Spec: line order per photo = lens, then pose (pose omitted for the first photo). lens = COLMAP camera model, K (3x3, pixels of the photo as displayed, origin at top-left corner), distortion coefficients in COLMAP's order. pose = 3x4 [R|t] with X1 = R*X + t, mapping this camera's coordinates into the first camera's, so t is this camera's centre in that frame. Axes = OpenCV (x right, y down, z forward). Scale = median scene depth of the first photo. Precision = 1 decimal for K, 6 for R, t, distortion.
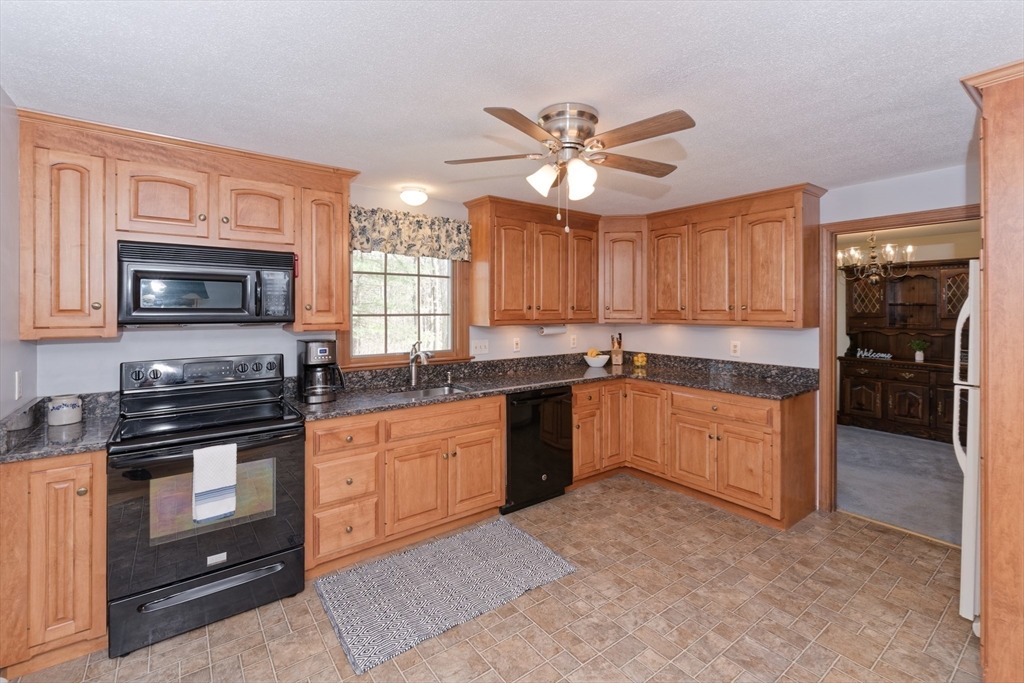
lens RADIAL K [[447.4, 0, 508.1], [0, 447.4, 310.1], [0, 0, 1]] dist [-0.002036, -0.000482]
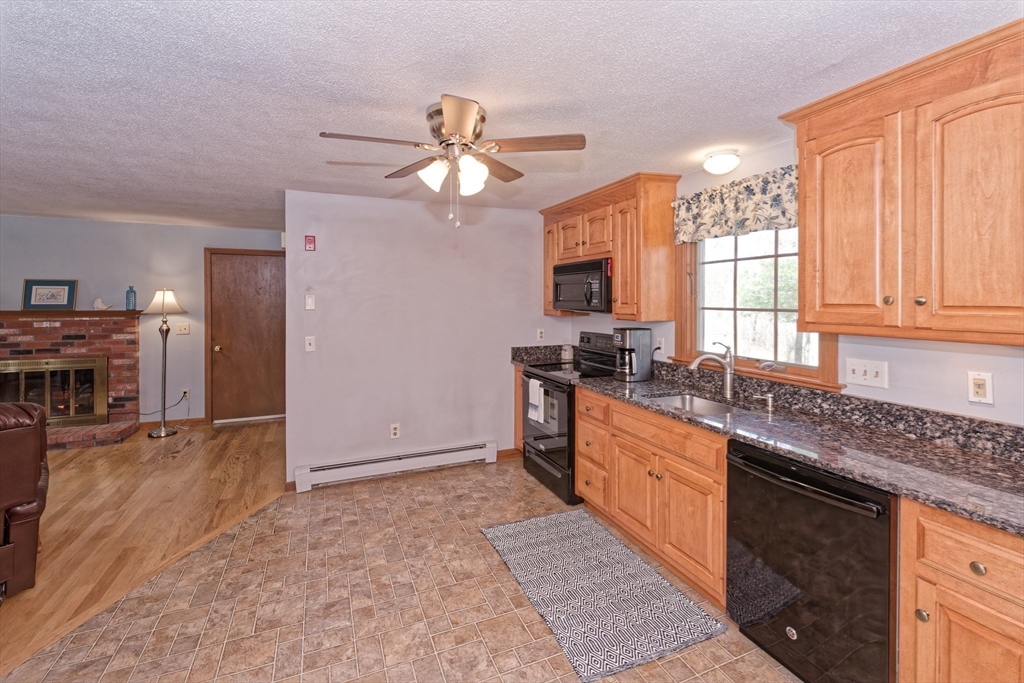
lens RADIAL K [[447.1, 0, 513.2], [0, 447.1, 299.7], [0, 0, 1]] dist [-0.000623, -0.000364]
pose [[-0.234758, 0.004577, -0.972043, 0.706586], [0.002323, 0.999989, 0.004147, -0.011953], [0.972051, -0.001284, -0.234766, 0.879445]]
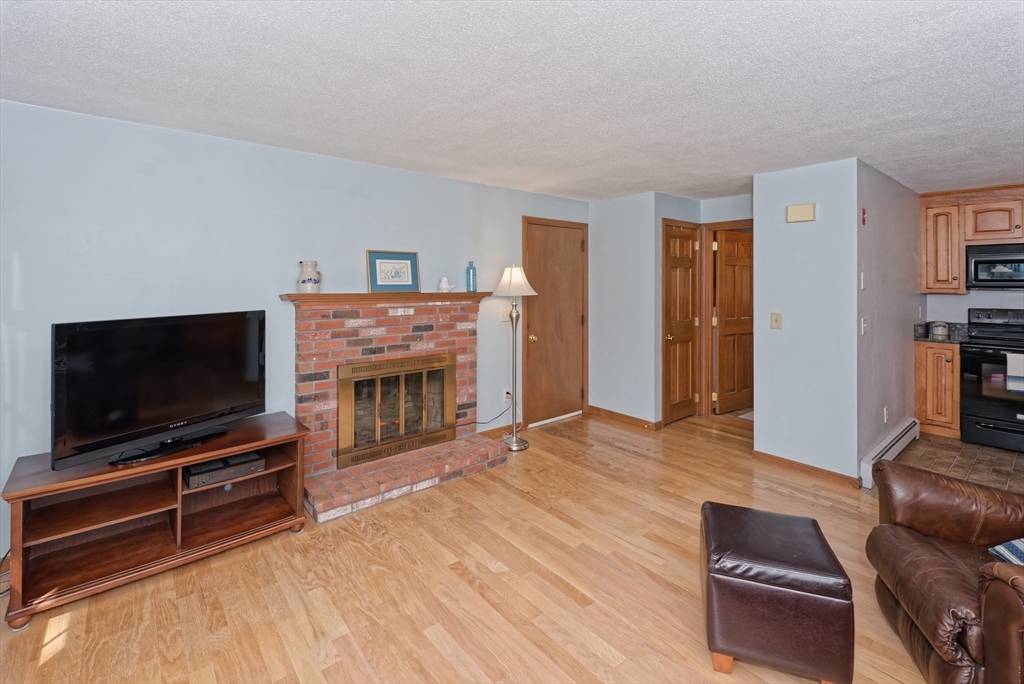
lens RADIAL K [[454.7, 0, 511.7], [0, 454.7, 277.6], [0, 0, 1]] dist [0.000920, -0.000051]
pose [[0.044285, -0.003012, -0.999014, 0.757812], [0.001968, 0.999994, -0.002927, -0.007017], [0.999017, -0.001836, 0.044291, -0.794021]]
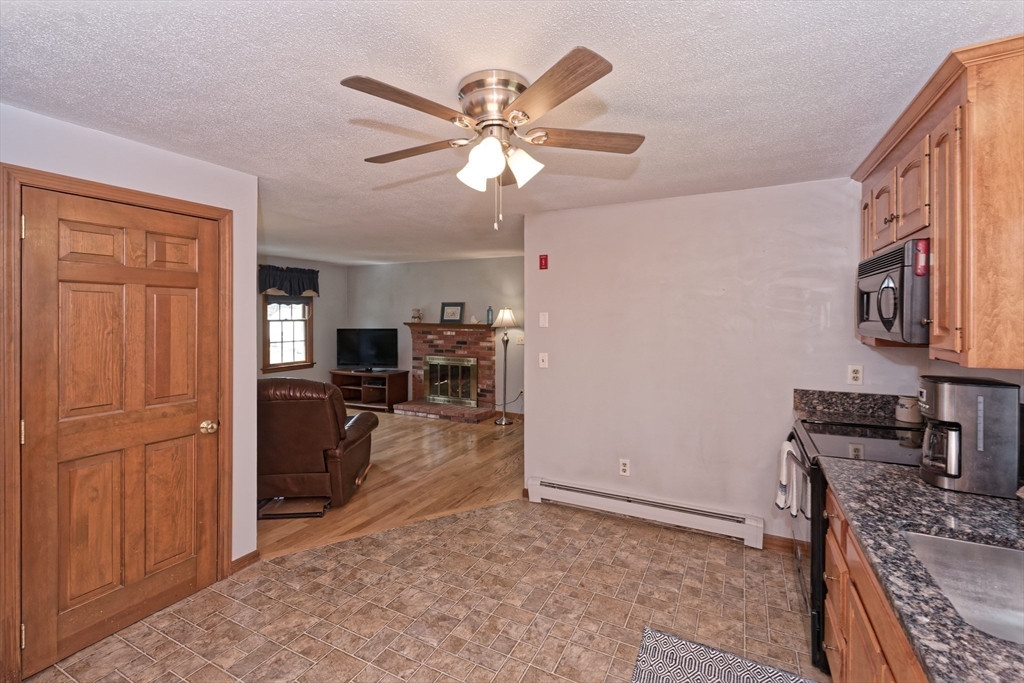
lens RADIAL K [[451.0, 0, 513.1], [0, 451.0, 315.0], [0, 0, 1]] dist [0.001197, -0.000146]
pose [[-0.898330, 0.002725, -0.439312, 0.302503], [0.002969, 0.999996, 0.000131, -0.014653], [0.439311, -0.001186, -0.898334, 1.137985]]
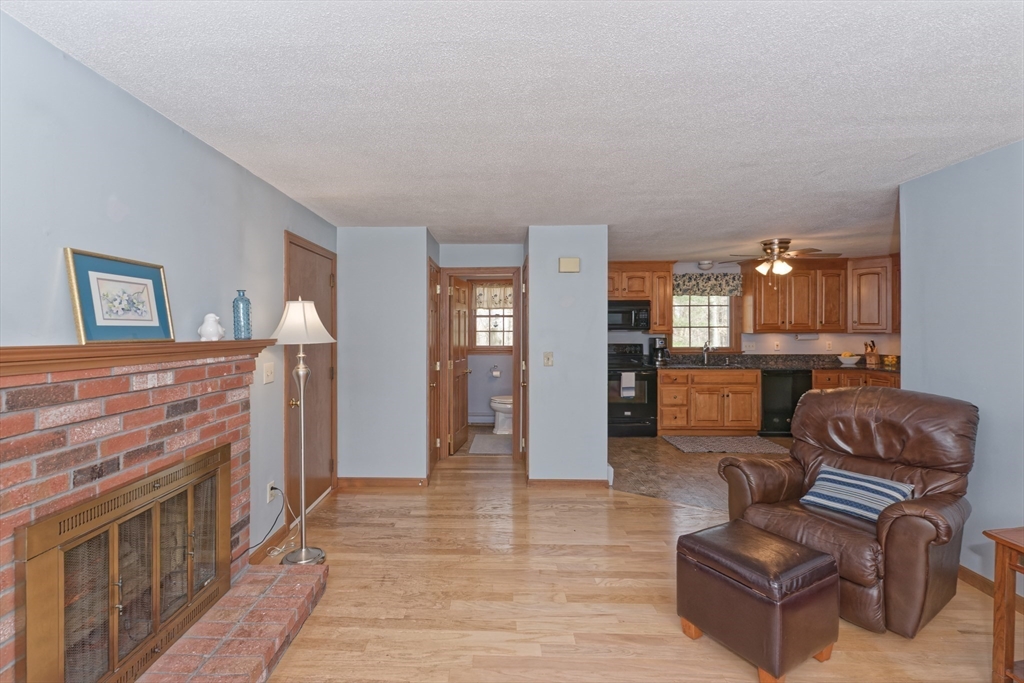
lens RADIAL K [[446.4, 0, 477.9], [0, 446.4, 327.7], [0, 0, 1]] dist [-0.001121, -0.000631]
pose [[0.771568, -0.001250, -0.636146, 0.274263], [0.003077, 0.999994, 0.001768, 0.009098], [0.636139, -0.003321, 0.771567, -1.194180]]
